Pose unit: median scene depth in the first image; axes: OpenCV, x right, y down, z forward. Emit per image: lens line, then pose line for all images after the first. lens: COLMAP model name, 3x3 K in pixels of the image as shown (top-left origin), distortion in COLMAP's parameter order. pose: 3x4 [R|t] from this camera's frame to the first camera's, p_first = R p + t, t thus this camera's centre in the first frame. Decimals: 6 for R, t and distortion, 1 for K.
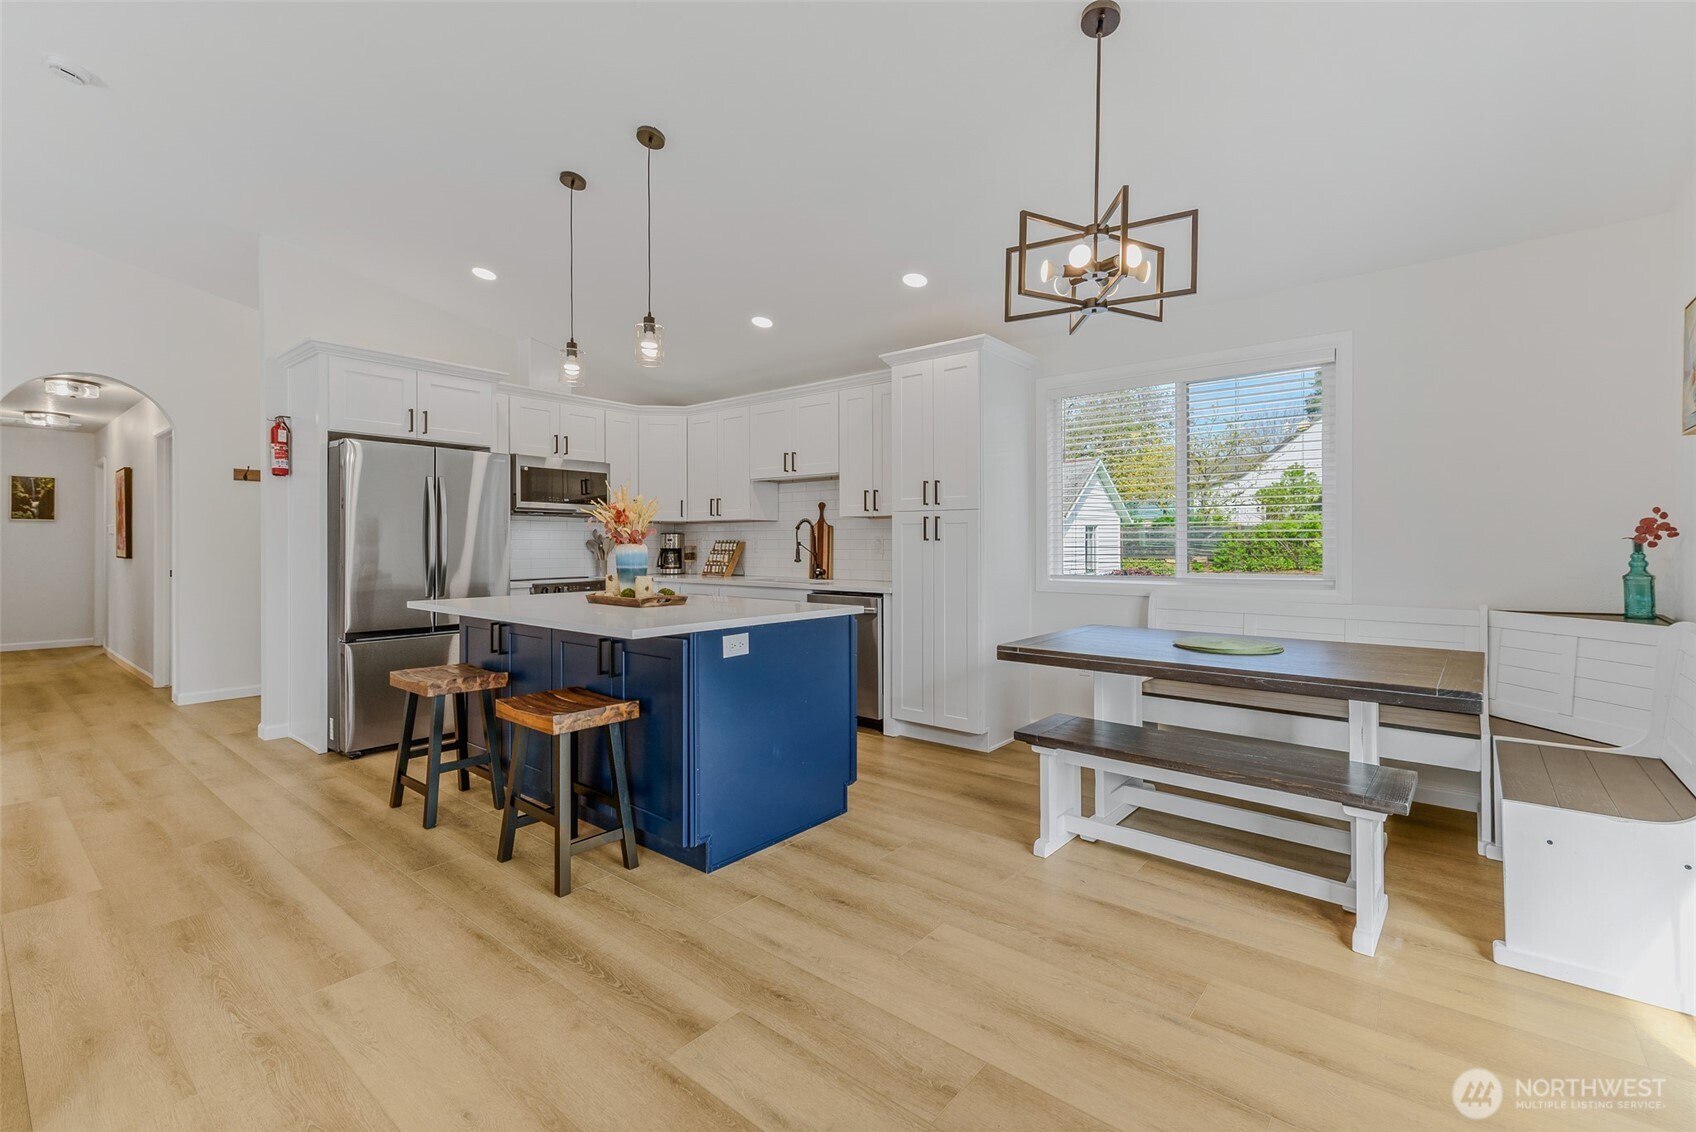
lens RADIAL K [[733.2, 0, 859.6], [0, 733.2, 545.1], [0, 0, 1]] dist [0.008744, 0.000842]
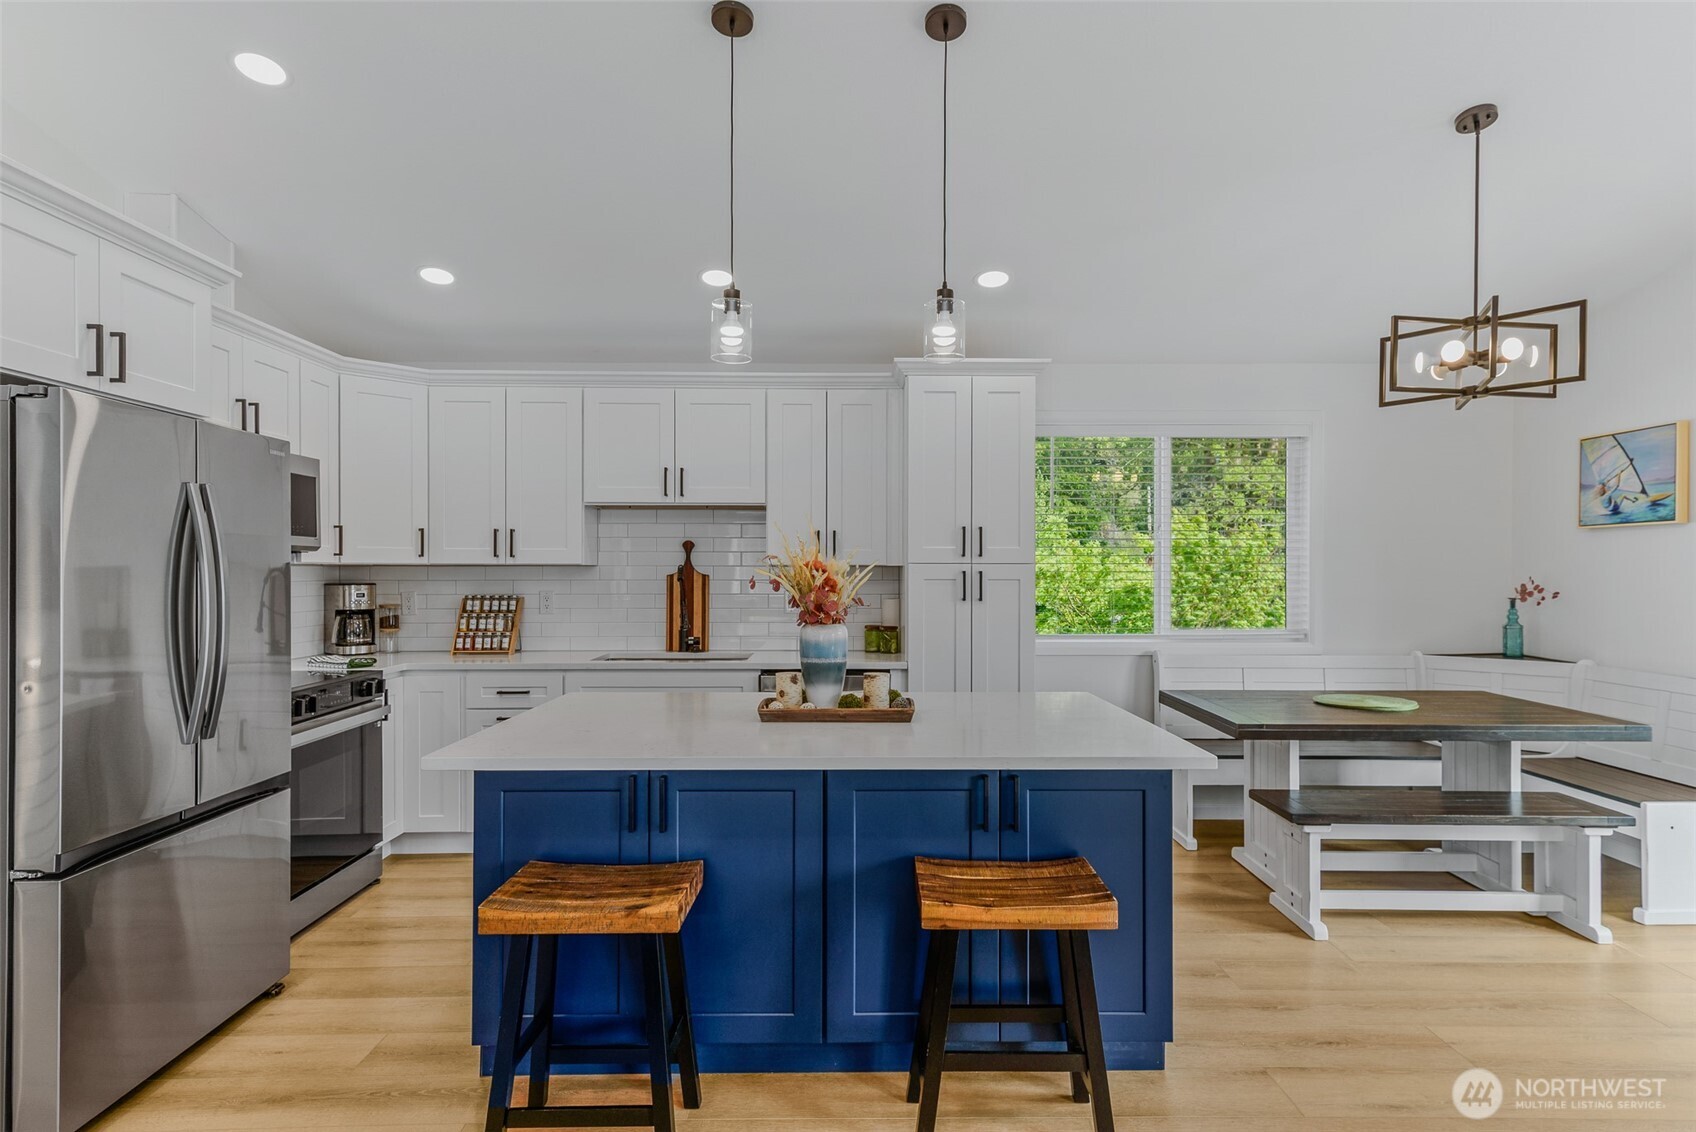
lens RADIAL K [[941.0, 0, 861.6], [0, 941.0, 573.0], [0, 0, 1]] dist [0.021105, -0.000670]
pose [[0.766279, -0.000310, 0.642508, -0.662275], [0.000114, 1.000000, 0.000345, -0.037347], [-0.642508, -0.000191, 0.766279, 0.284197]]
